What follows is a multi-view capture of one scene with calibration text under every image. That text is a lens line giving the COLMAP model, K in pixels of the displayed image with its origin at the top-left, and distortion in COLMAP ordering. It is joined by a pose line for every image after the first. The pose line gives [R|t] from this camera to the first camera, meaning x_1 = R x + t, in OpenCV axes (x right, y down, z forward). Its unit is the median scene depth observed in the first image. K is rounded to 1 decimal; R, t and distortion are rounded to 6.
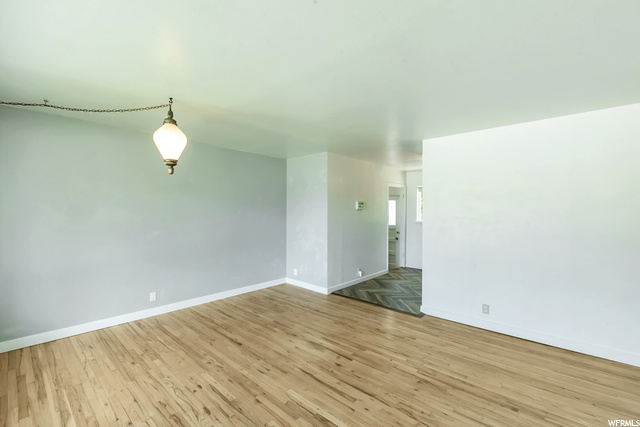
lens RADIAL K [[275.1, 0, 315.9], [0, 275.1, 215.2], [0, 0, 1]] dist [0.009732, -0.001004]
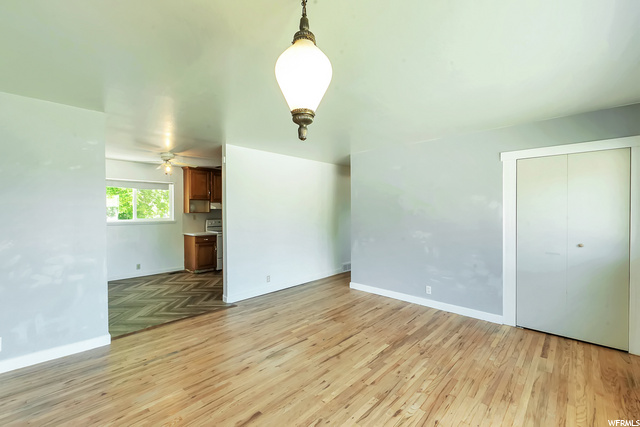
lens RADIAL K [[275.1, 0, 314.8], [0, 275.1, 216.6], [0, 0, 1]] dist [0.009732, -0.001004]
pose [[0.023957, -0.024778, 0.999406, -0.877929], [0.010956, 0.999639, 0.024521, -0.013242], [-0.999653, 0.010363, 0.024220, 0.810815]]
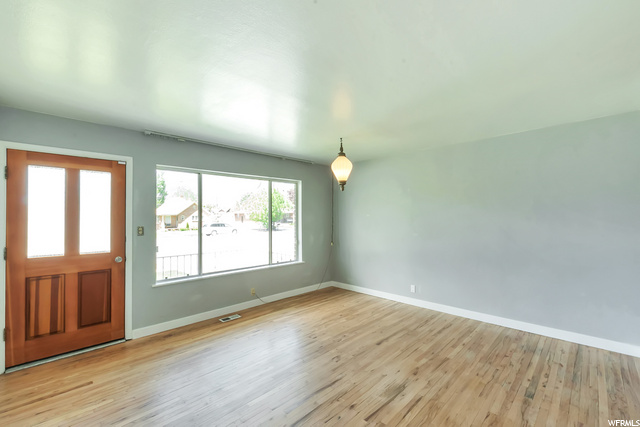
lens RADIAL K [[275.1, 0, 316.3], [0, 275.1, 214.5], [0, 0, 1]] dist [0.009732, -0.001004]
pose [[-0.053654, -0.020314, -0.998353, 0.757640], [-0.003321, 0.999791, -0.020165, 0.000514], [0.998554, 0.002234, -0.053710, 0.788874]]
